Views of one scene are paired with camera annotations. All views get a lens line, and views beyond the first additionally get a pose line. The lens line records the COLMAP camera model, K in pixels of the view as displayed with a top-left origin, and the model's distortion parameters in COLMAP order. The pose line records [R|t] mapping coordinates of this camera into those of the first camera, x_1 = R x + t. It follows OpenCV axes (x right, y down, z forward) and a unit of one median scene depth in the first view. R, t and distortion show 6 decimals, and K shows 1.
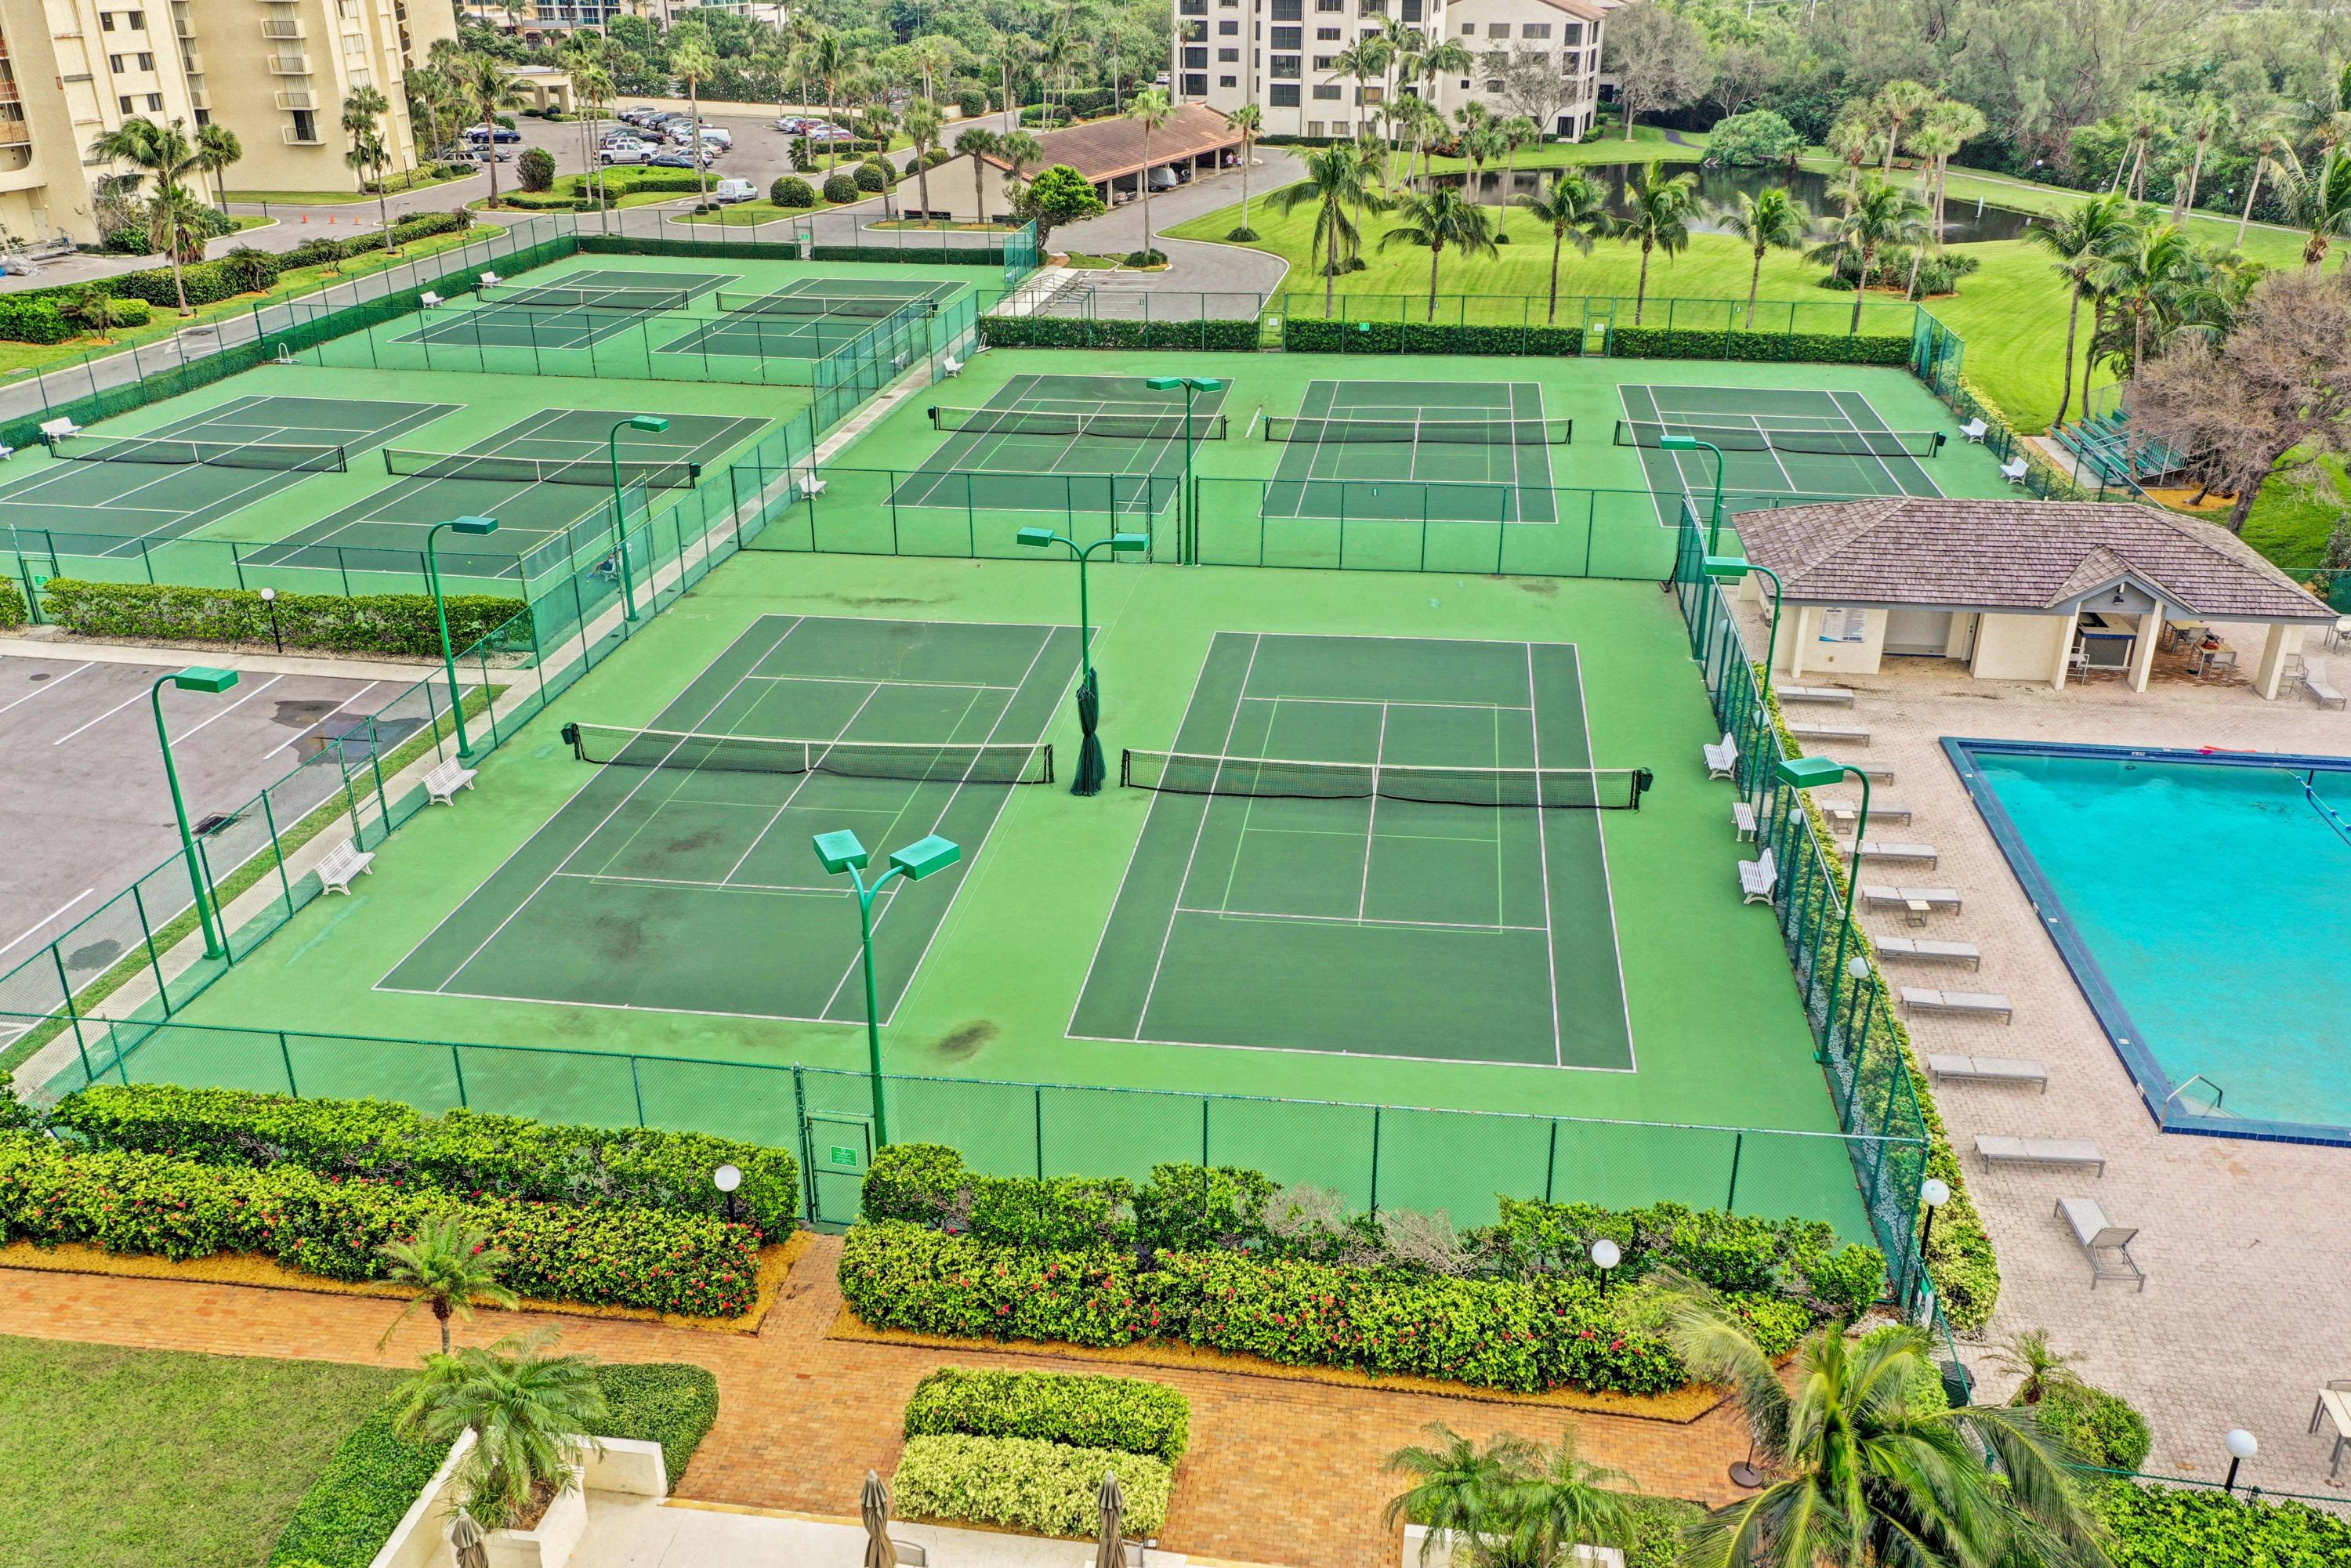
lens RADIAL K [[1851.7, 0, 1175.5], [0, 1851.7, 784.0], [0, 0, 1]] dist [0.015421, 0.010399]
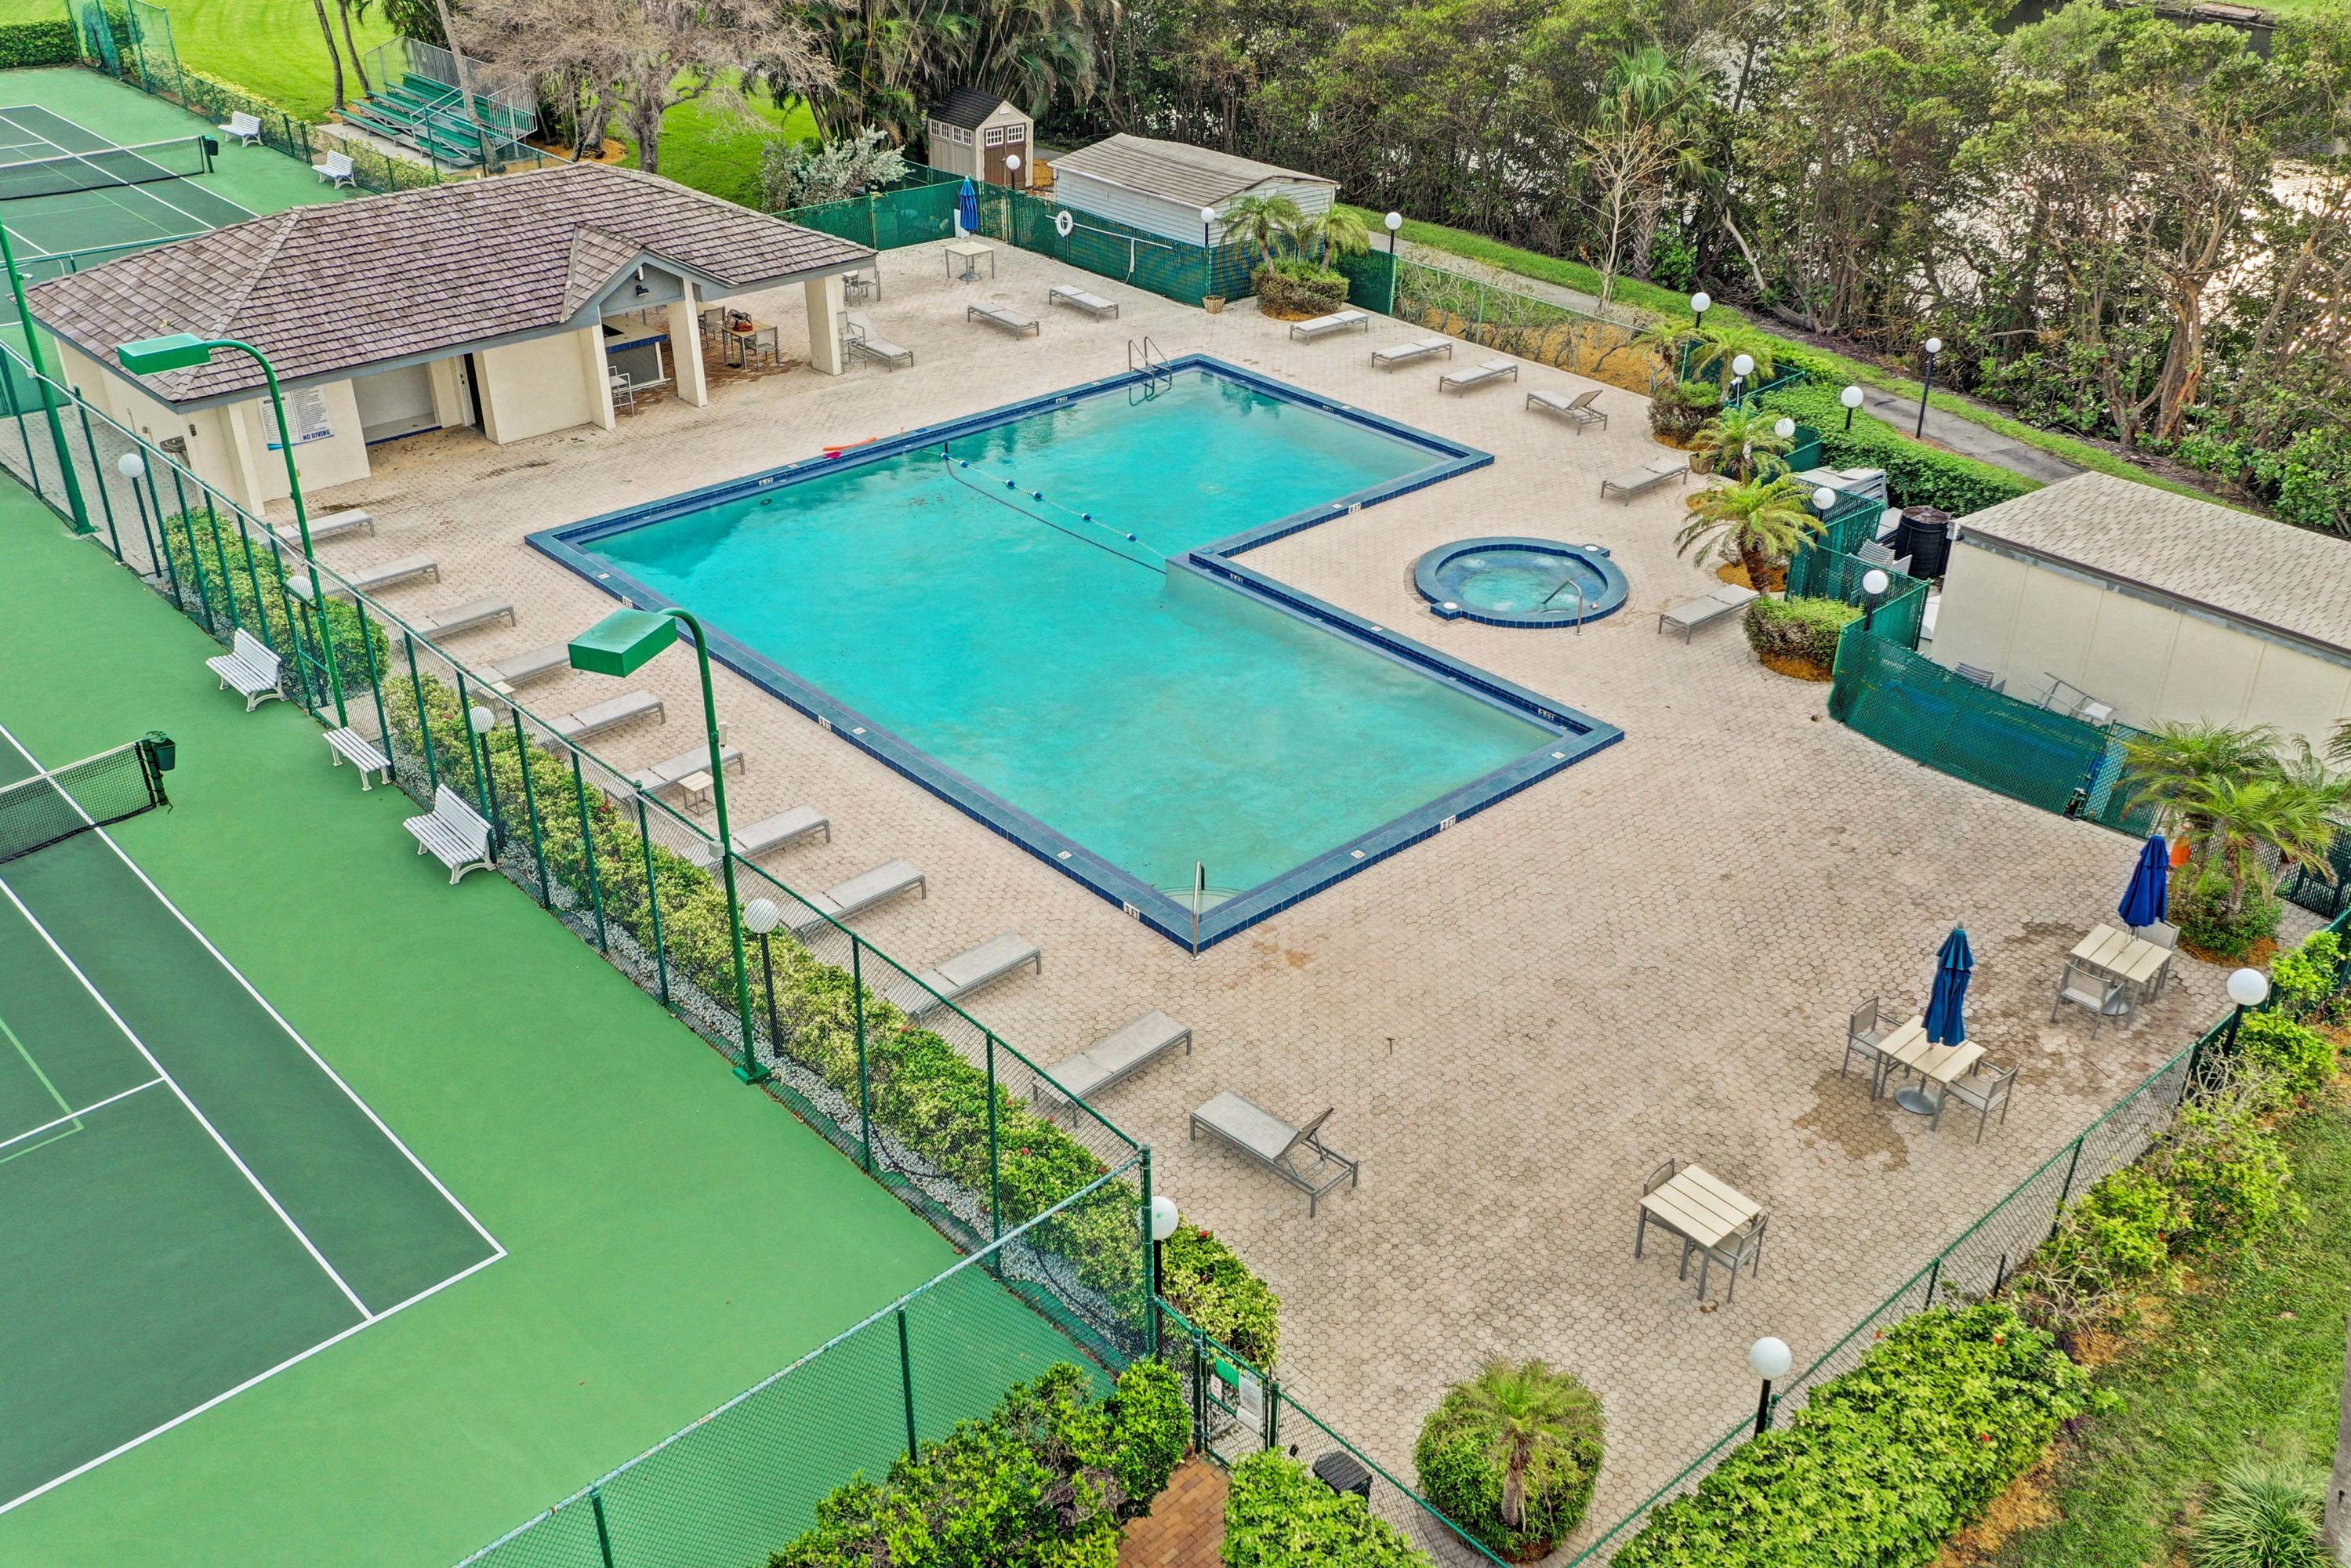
lens RADIAL K [[2134.0, 0, 1269.9], [0, 2134.0, 773.3], [0, 0, 1]] dist [0.006561, 0.008958]
pose [[0.605637, -0.367402, 0.705847, -0.007234], [0.304270, 0.926546, 0.221207, -0.032707], [-0.735272, 0.080797, 0.672940, 0.260960]]
